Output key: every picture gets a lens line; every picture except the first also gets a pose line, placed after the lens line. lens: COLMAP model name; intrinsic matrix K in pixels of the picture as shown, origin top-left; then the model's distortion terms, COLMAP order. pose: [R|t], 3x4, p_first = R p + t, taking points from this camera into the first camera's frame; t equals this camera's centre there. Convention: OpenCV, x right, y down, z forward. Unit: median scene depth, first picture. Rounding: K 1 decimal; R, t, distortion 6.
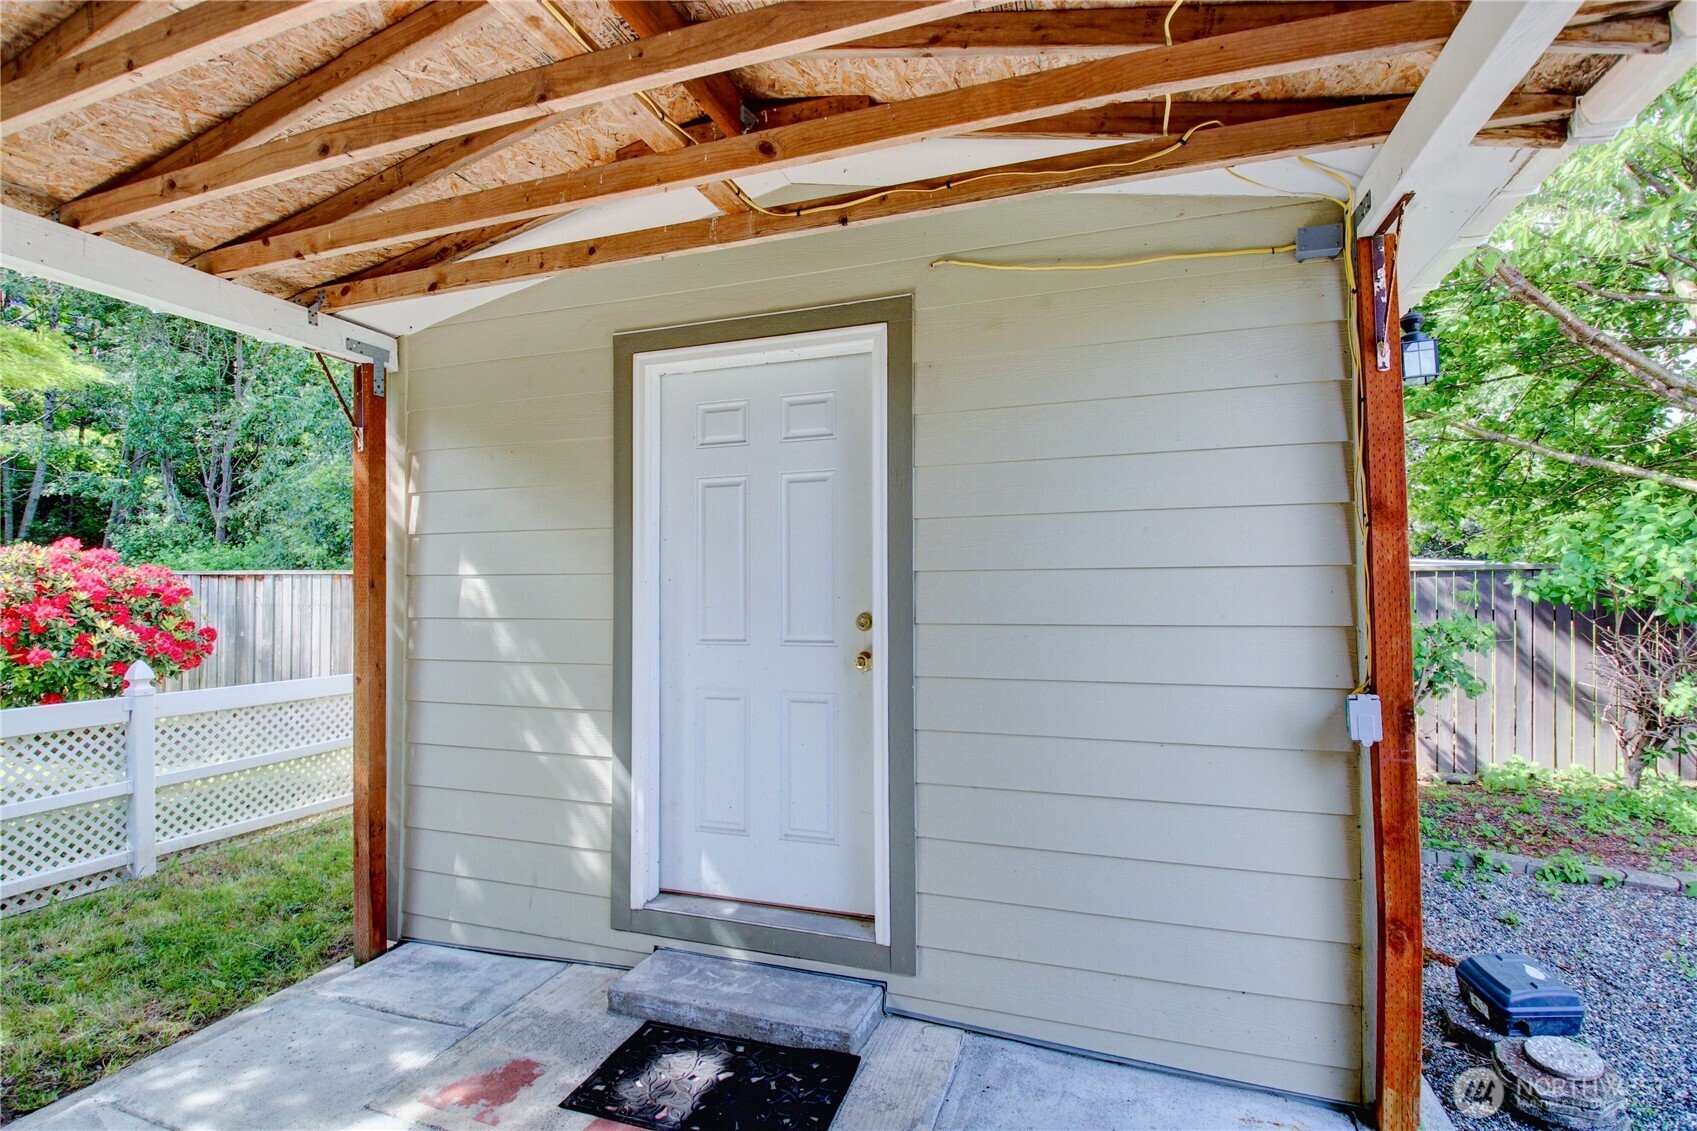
lens RADIAL K [[794.5, 0, 846.6], [0, 794.5, 570.0], [0, 0, 1]] dist [-0.006033, -0.009917]
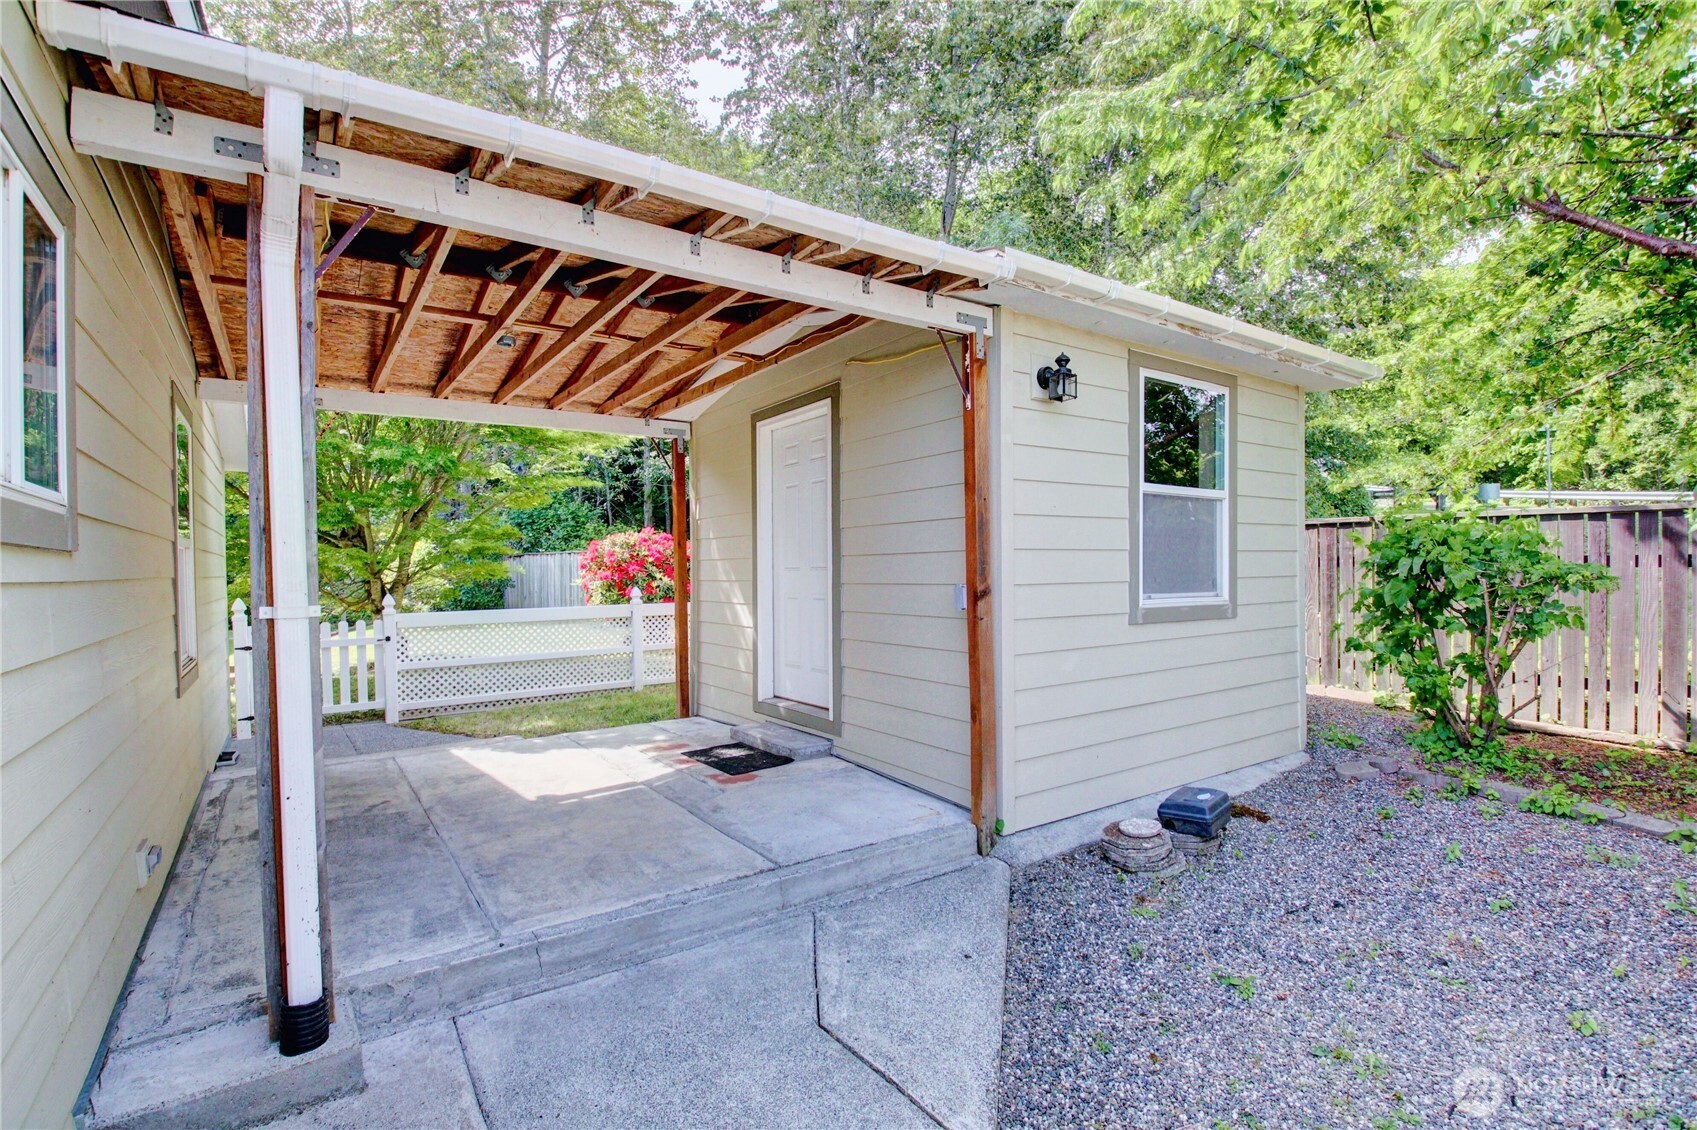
lens RADIAL K [[794.5, 0, 844.1], [0, 794.5, 569.9], [0, 0, 1]] dist [-0.006033, -0.009917]
pose [[0.806950, -0.007904, -0.590567, 1.189631], [0.032224, 0.999010, 0.030659, 0.041528], [0.589740, -0.043771, 0.806406, -0.523374]]
